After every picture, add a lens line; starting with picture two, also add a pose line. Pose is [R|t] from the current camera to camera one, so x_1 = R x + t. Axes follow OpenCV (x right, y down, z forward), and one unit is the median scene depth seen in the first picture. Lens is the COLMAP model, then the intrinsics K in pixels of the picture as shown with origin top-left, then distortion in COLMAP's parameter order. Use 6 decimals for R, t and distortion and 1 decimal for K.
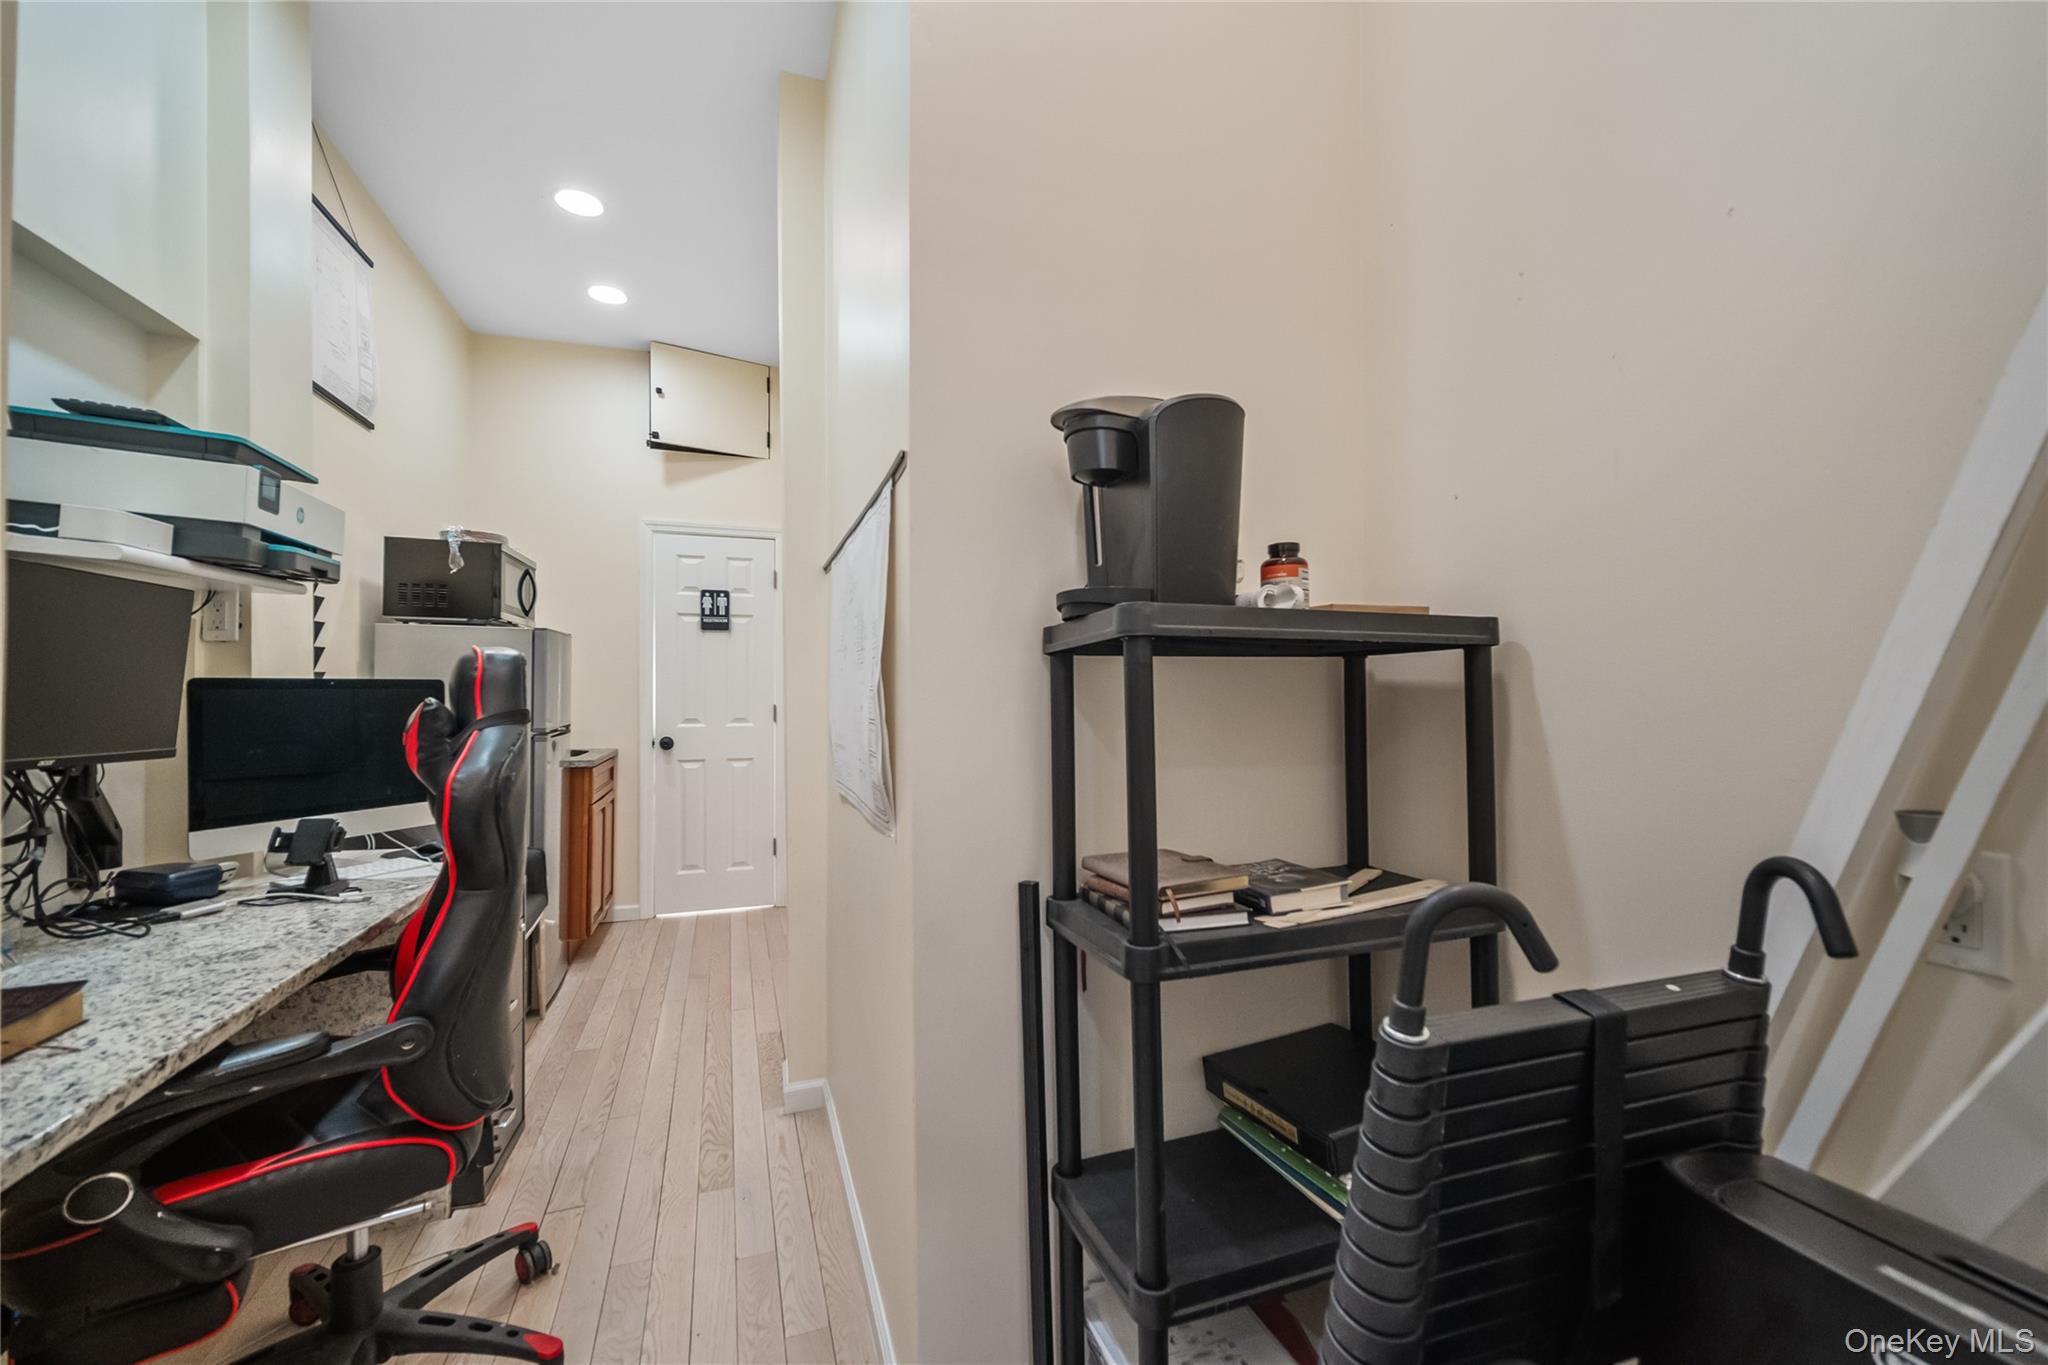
lens RADIAL K [[814.2, 0, 1017.2], [0, 814.2, 685.7], [0, 0, 1]] dist [-0.003847, 0.000811]
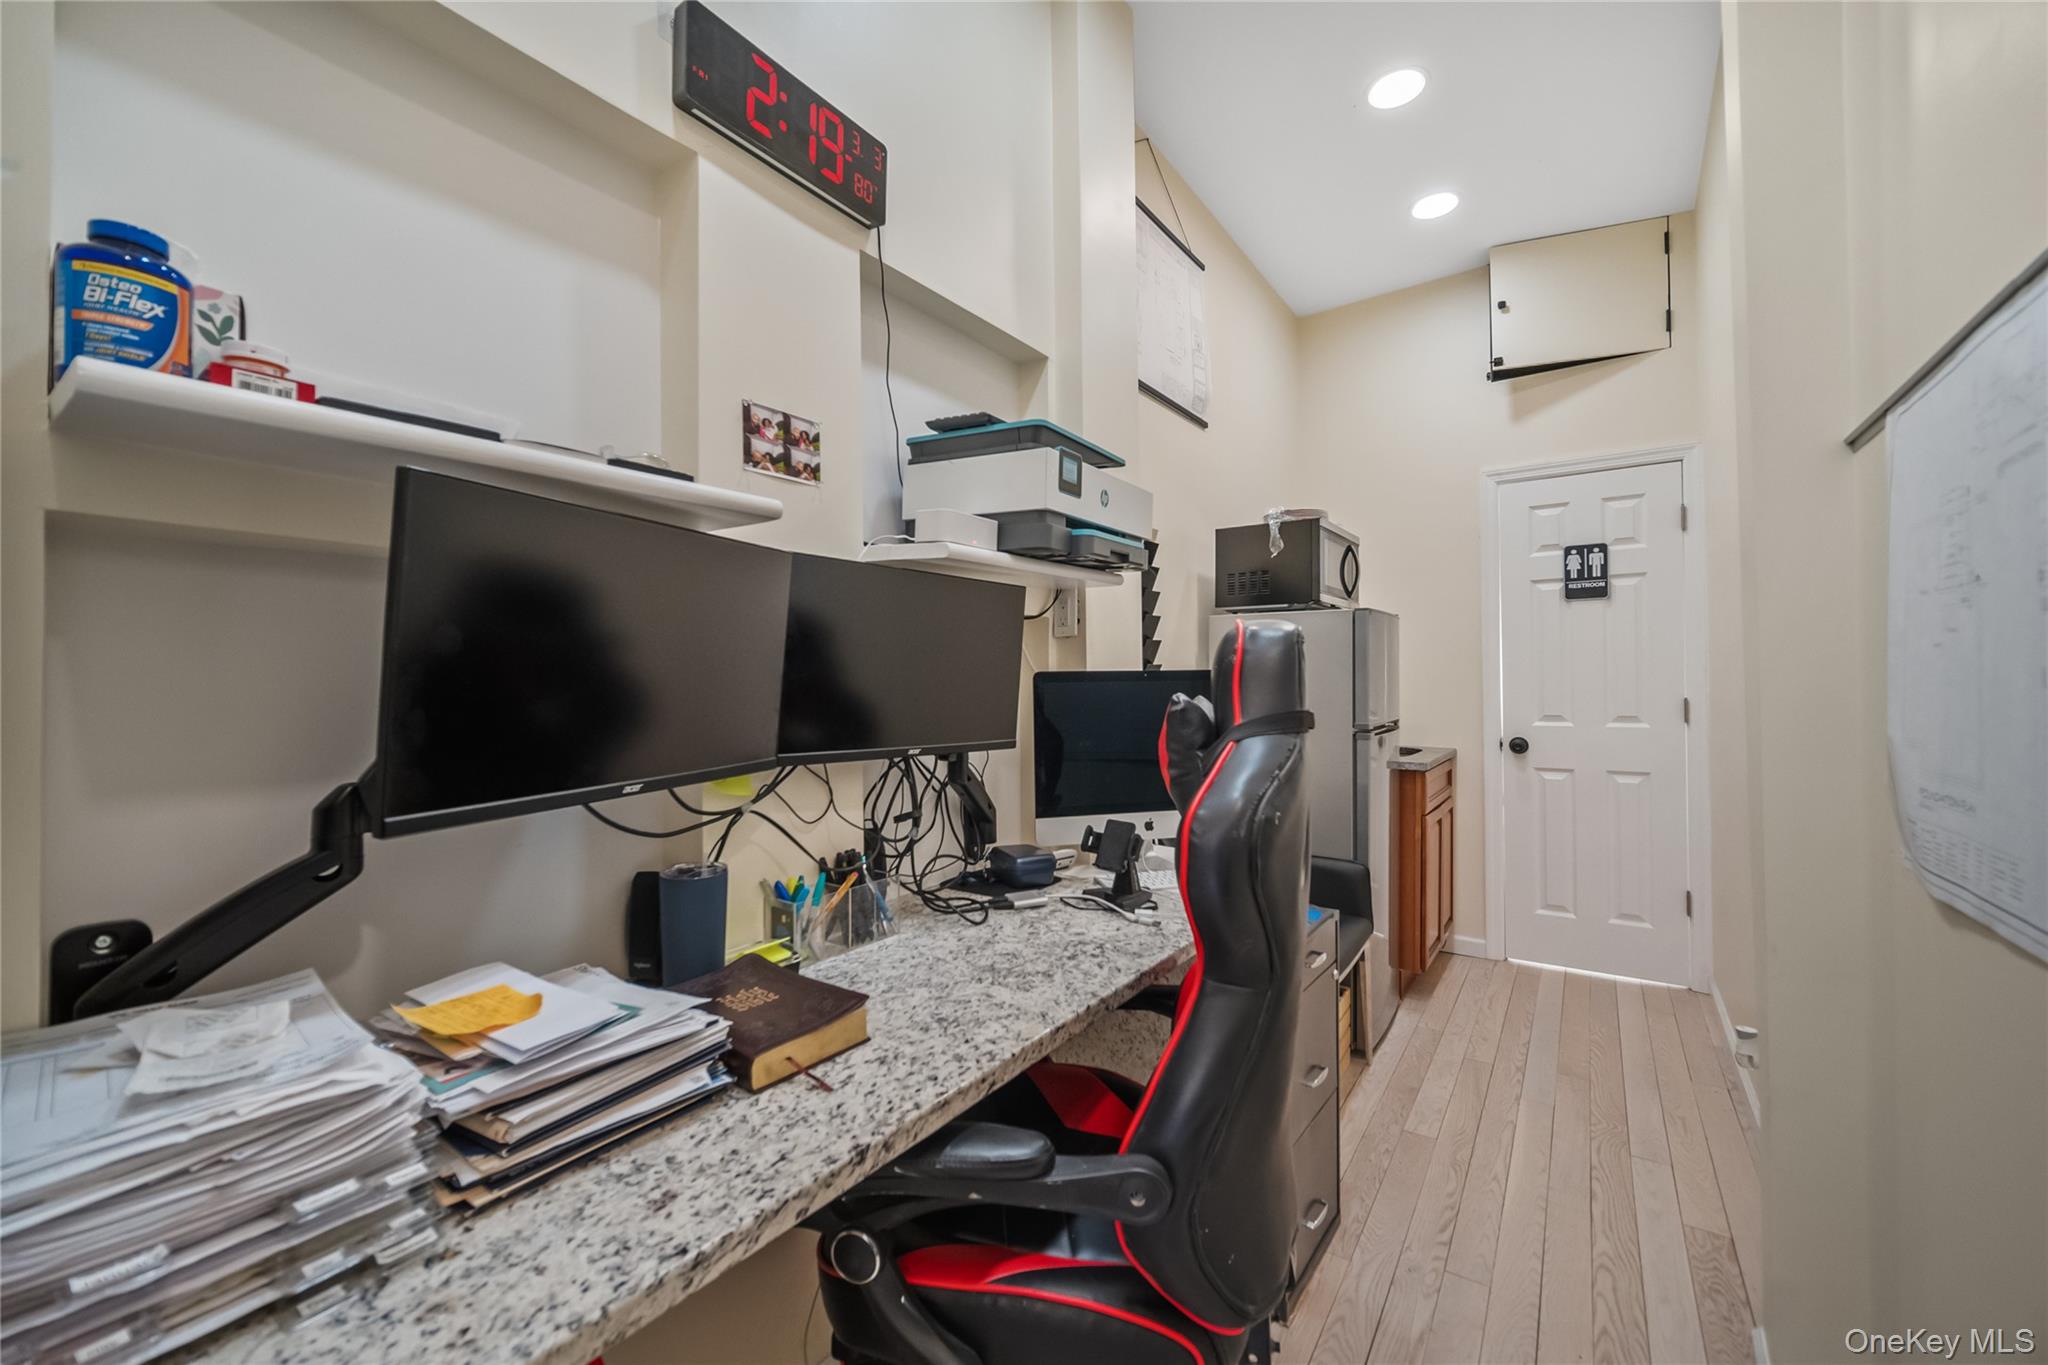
lens RADIAL K [[814.2, 0, 1016.7], [0, 814.2, 676.6], [0, 0, 1]] dist [-0.003847, 0.000811]
pose [[0.577963, -0.010238, -0.815999, -0.115079], [0.012694, 0.999913, -0.003554, 0.000084], [0.815964, -0.008304, 0.578042, 0.247747]]
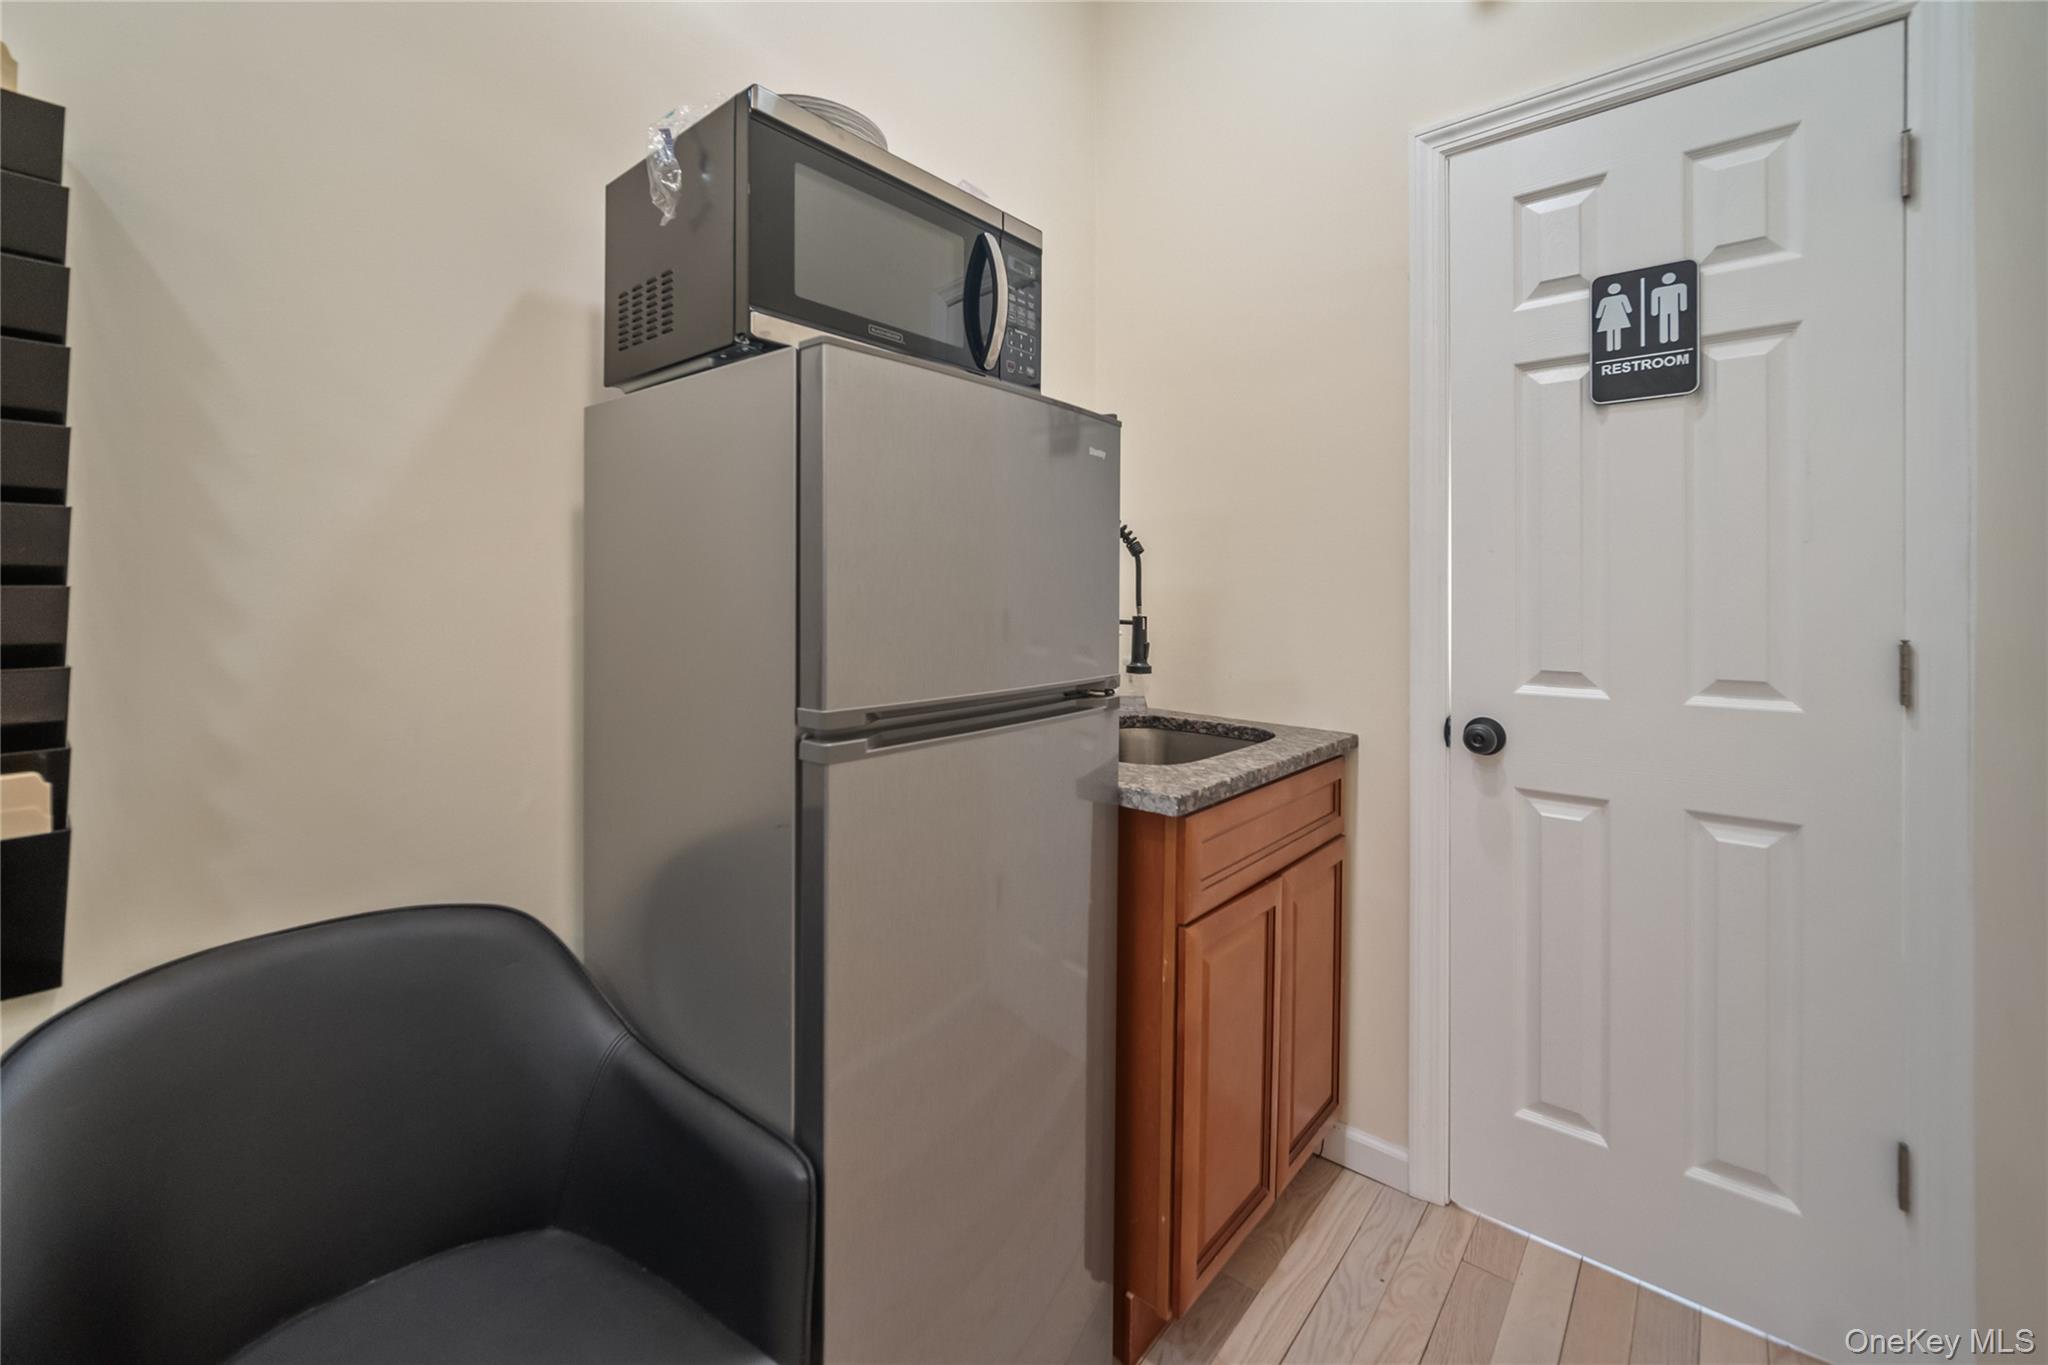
lens RADIAL K [[814.2, 0, 1037.1], [0, 814.2, 584.8], [0, 0, 1]] dist [-0.003847, 0.000811]
pose [[0.504774, -0.002793, -0.863247, -0.391743], [-0.005740, 0.999962, -0.006592, 0.014178], [0.863233, 0.008283, 0.504738, 1.146743]]
